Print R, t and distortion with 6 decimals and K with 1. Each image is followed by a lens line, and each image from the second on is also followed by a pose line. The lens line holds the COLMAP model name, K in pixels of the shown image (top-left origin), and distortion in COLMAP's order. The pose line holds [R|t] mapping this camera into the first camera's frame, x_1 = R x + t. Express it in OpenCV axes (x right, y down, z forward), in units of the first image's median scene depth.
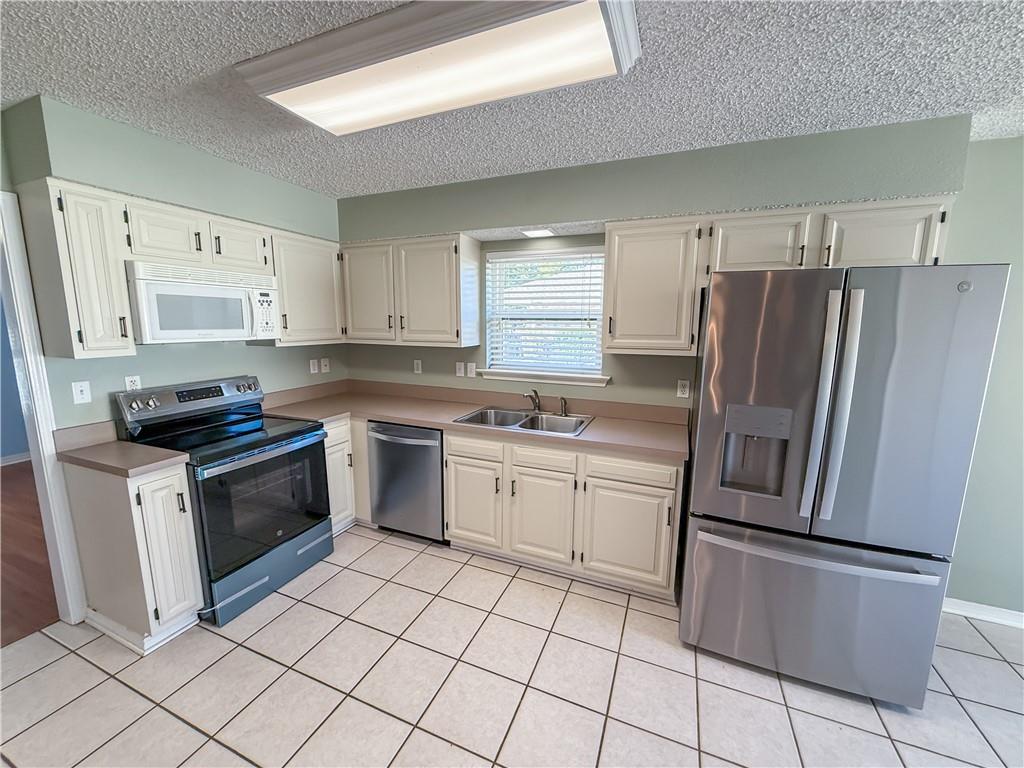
lens RADIAL K [[411.7, 0, 508.2], [0, 411.7, 384.6], [0, 0, 1]] dist [-0.001088, 0.000108]
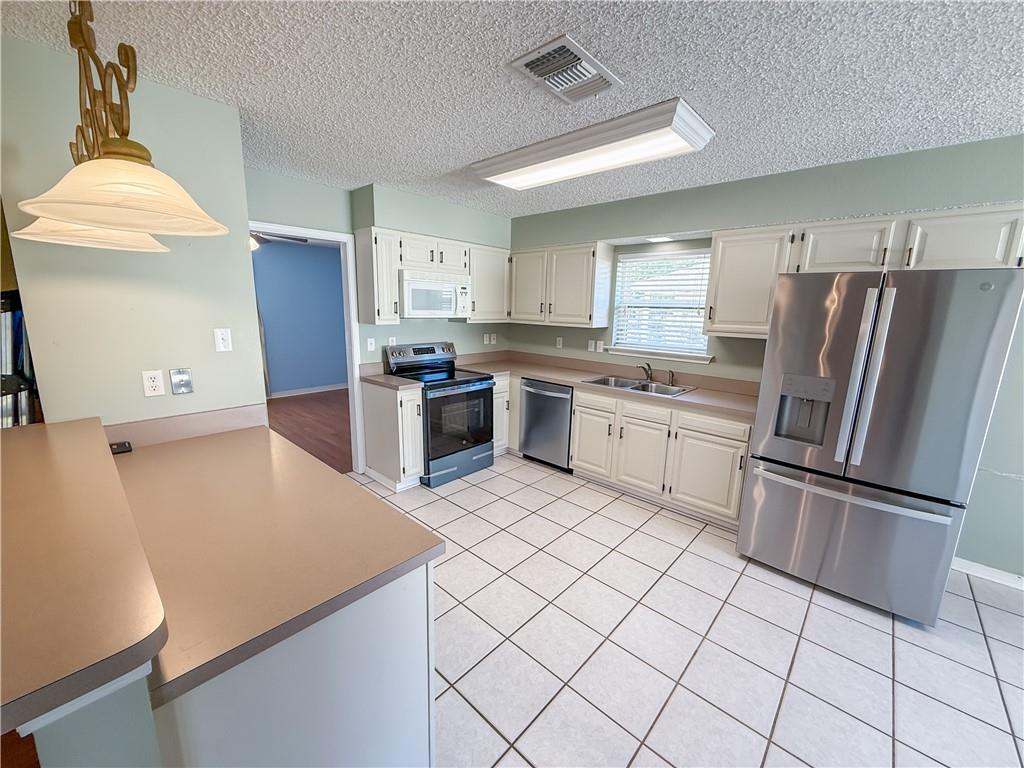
lens RADIAL K [[408.2, 0, 509.7], [0, 408.2, 387.5], [0, 0, 1]] dist [-0.000677, -0.000310]
pose [[0.940783, 0.080909, -0.329214, 0.098659], [-0.068611, 0.996448, 0.048826, 0.064809], [0.331995, -0.023347, 0.942992, -0.392573]]
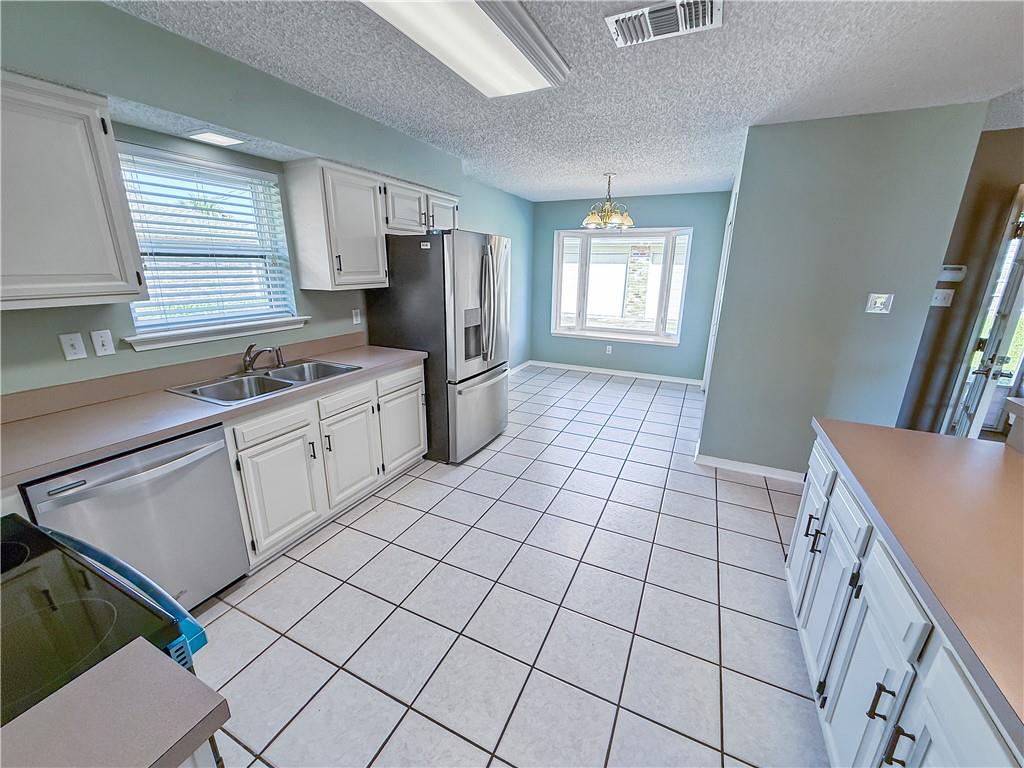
lens RADIAL K [[408.2, 0, 509.7], [0, 408.2, 387.5], [0, 0, 1]] dist [-0.000677, -0.000310]
pose [[0.044321, -0.291006, 0.955694, -0.847902], [0.145905, 0.948262, 0.281976, -0.072807], [-0.988305, 0.126943, 0.084487, 0.512523]]
